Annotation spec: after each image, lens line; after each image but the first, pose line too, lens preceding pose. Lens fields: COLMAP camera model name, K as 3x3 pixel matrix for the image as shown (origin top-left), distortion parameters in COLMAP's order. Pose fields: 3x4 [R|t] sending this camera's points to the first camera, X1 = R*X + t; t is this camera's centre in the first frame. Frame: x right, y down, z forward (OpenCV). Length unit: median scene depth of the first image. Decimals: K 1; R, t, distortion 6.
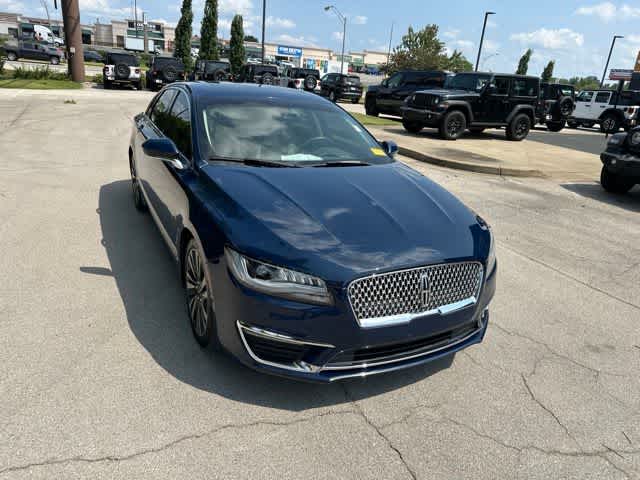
lens RADIAL K [[449.3, 0, 317.9], [0, 449.3, 239.3], [0, 0, 1]] dist [0.021087, -0.027174]
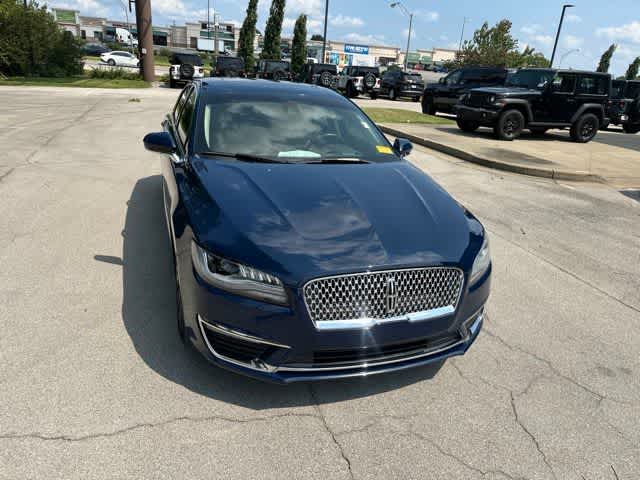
lens RADIAL K [[449.9, 0, 317.1], [0, 449.9, 243.1], [0, 0, 1]] dist [0.021774, -0.029159]
pose [[0.990396, 0.042748, -0.131486, 0.035801], [-0.041505, 0.999064, 0.012179, -0.000190], [0.131883, -0.006605, 0.991243, 0.007025]]
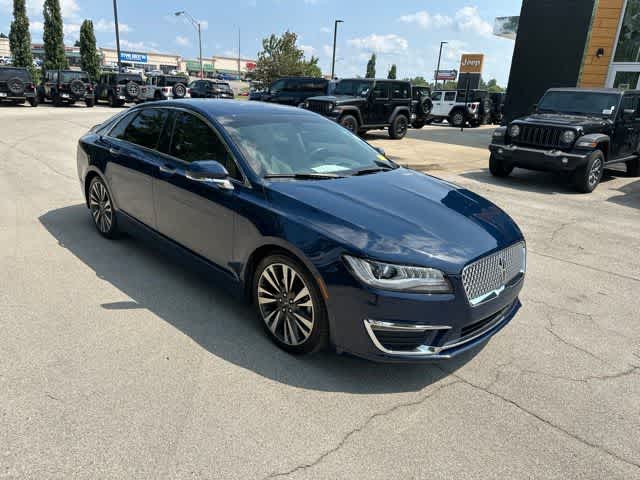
lens RADIAL K [[446.1, 0, 320.0], [0, 446.1, 240.0], [0, 0, 1]] dist [0.047541, -0.057770]
pose [[0.951551, -0.123975, 0.281390, -0.098515], [0.126067, 0.991964, 0.010732, -0.006763], [-0.280460, 0.025262, 0.959533, -0.004519]]
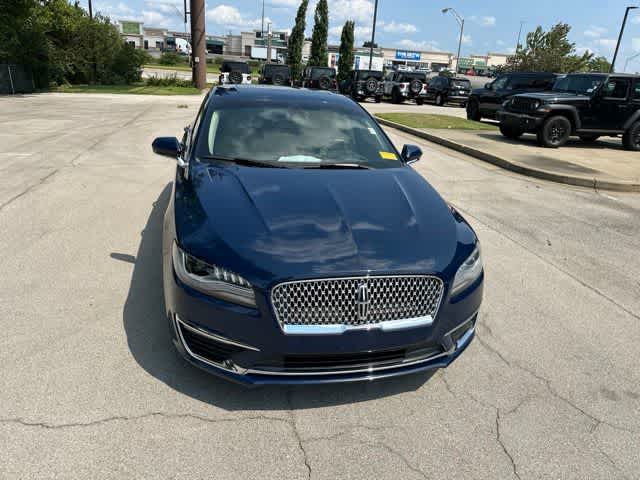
lens RADIAL K [[449.3, 0, 317.9], [0, 449.3, 239.3], [0, 0, 1]] dist [0.021087, -0.027174]
pose [[0.970662, 0.068212, -0.230569, 0.062322], [-0.070577, 0.997504, -0.002014, -0.001489], [0.229856, 0.018228, 0.973054, 0.011835]]
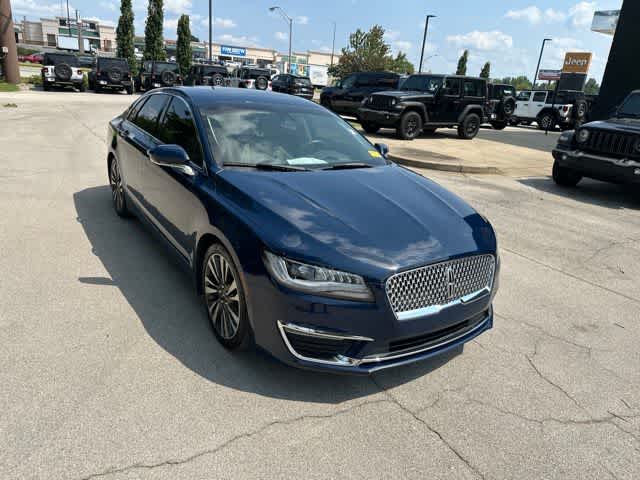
lens RADIAL K [[449.3, 0, 317.9], [0, 449.3, 239.3], [0, 0, 1]] dist [0.021087, -0.027174]
pose [[0.993336, -0.039847, 0.108149, -0.033424], [0.039915, 0.999202, 0.001545, -0.000794], [-0.108124, 0.002782, 0.994133, -0.007023]]
